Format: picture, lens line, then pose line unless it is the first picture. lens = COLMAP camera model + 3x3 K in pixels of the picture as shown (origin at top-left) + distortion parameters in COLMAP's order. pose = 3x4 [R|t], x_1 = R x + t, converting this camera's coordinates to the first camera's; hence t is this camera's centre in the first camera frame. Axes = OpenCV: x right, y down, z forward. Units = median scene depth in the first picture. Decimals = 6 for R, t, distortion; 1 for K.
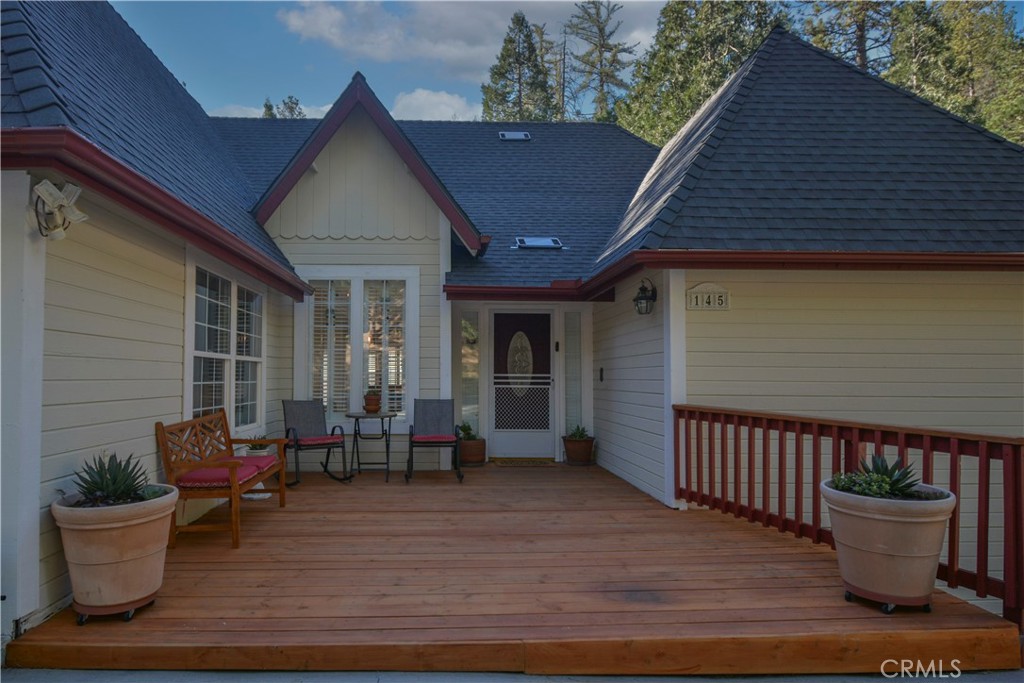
lens RADIAL K [[617.6, 0, 512.1], [0, 617.6, 356.8], [0, 0, 1]] dist [0.025952, -0.038508]
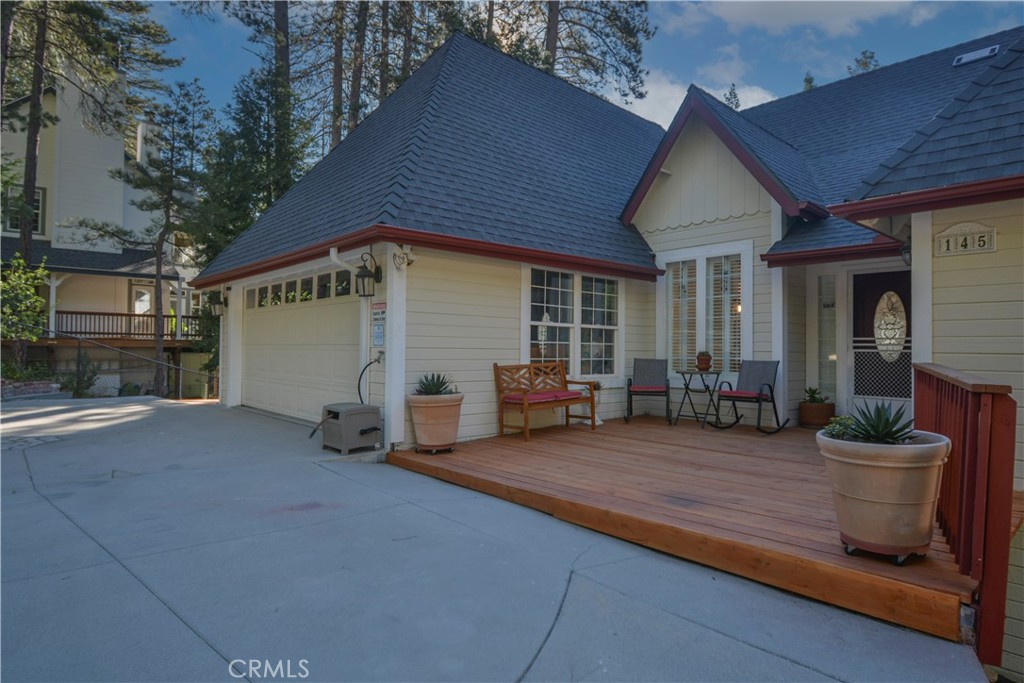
lens RADIAL K [[611.6, 0, 512.0], [0, 611.6, 341.5], [0, 0, 1]] dist [0.028519, -0.035472]
pose [[0.634214, -0.009314, -0.773101, 0.578064], [0.019729, 0.999797, 0.004139, 0.029467], [0.772906, -0.017878, 0.634269, -0.029380]]
